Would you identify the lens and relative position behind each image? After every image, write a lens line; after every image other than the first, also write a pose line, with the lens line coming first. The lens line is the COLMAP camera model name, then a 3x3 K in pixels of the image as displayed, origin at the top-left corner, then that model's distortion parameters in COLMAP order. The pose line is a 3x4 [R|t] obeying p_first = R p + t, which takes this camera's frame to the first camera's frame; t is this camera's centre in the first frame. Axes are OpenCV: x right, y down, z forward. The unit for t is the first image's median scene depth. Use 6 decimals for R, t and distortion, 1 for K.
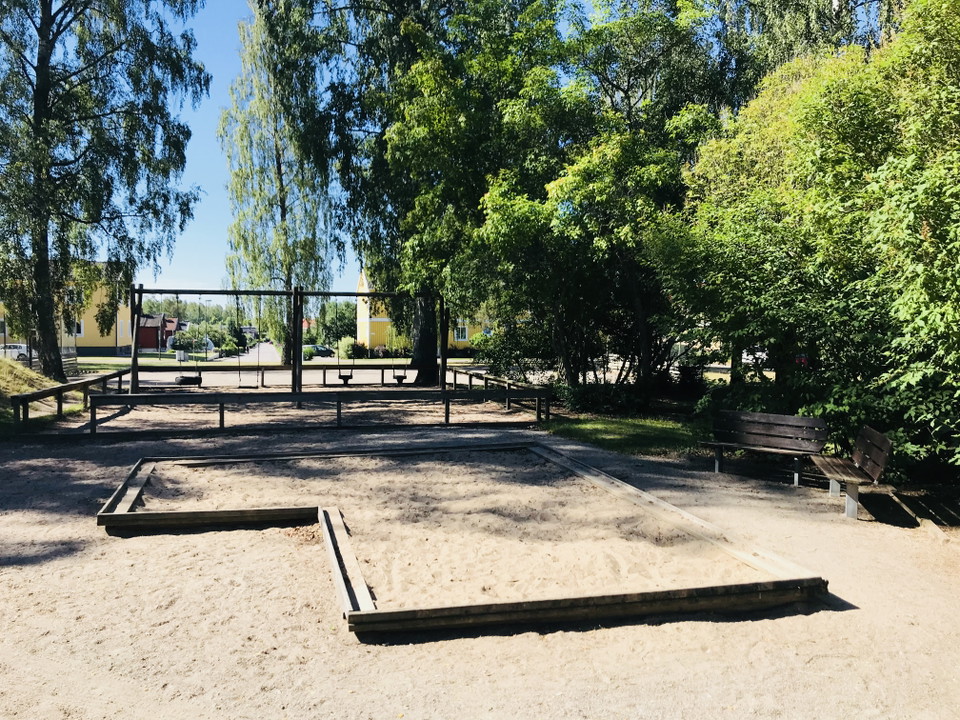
lens RADIAL K [[867.3, 0, 480.0], [0, 867.3, 360.0], [0, 0, 1]] dist [-0.005961, -0.006132]
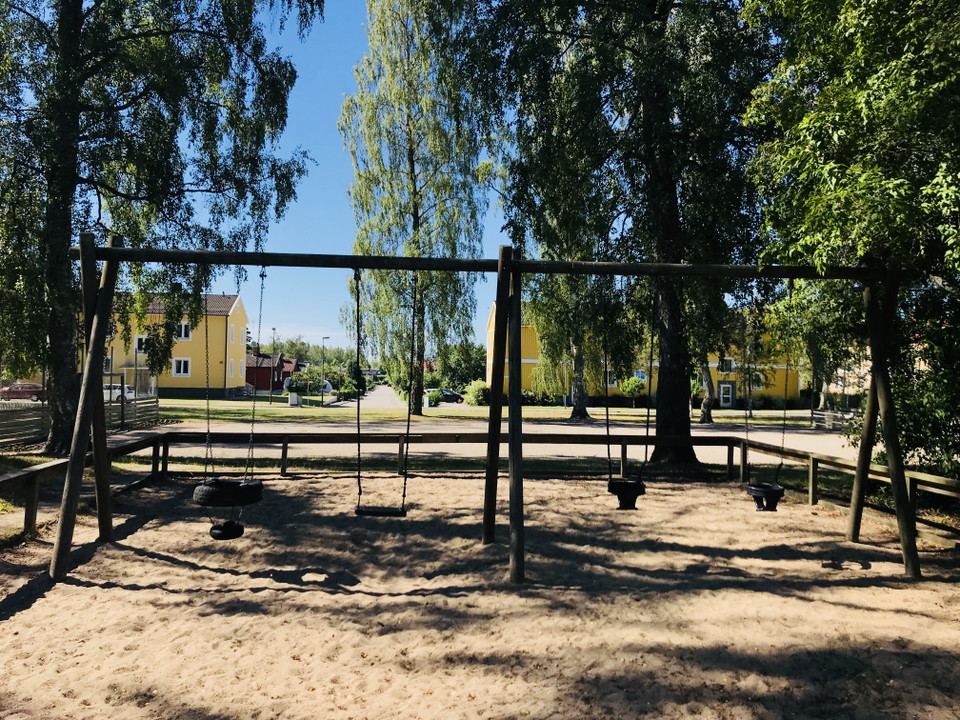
lens RADIAL K [[867.3, 0, 480.0], [0, 867.3, 360.0], [0, 0, 1]] dist [-0.005961, -0.006132]
pose [[0.991248, 0.009124, -0.131694, -0.063449], [-0.015861, 0.998613, -0.050199, -0.005583], [0.131054, 0.051849, 0.990019, 0.227666]]
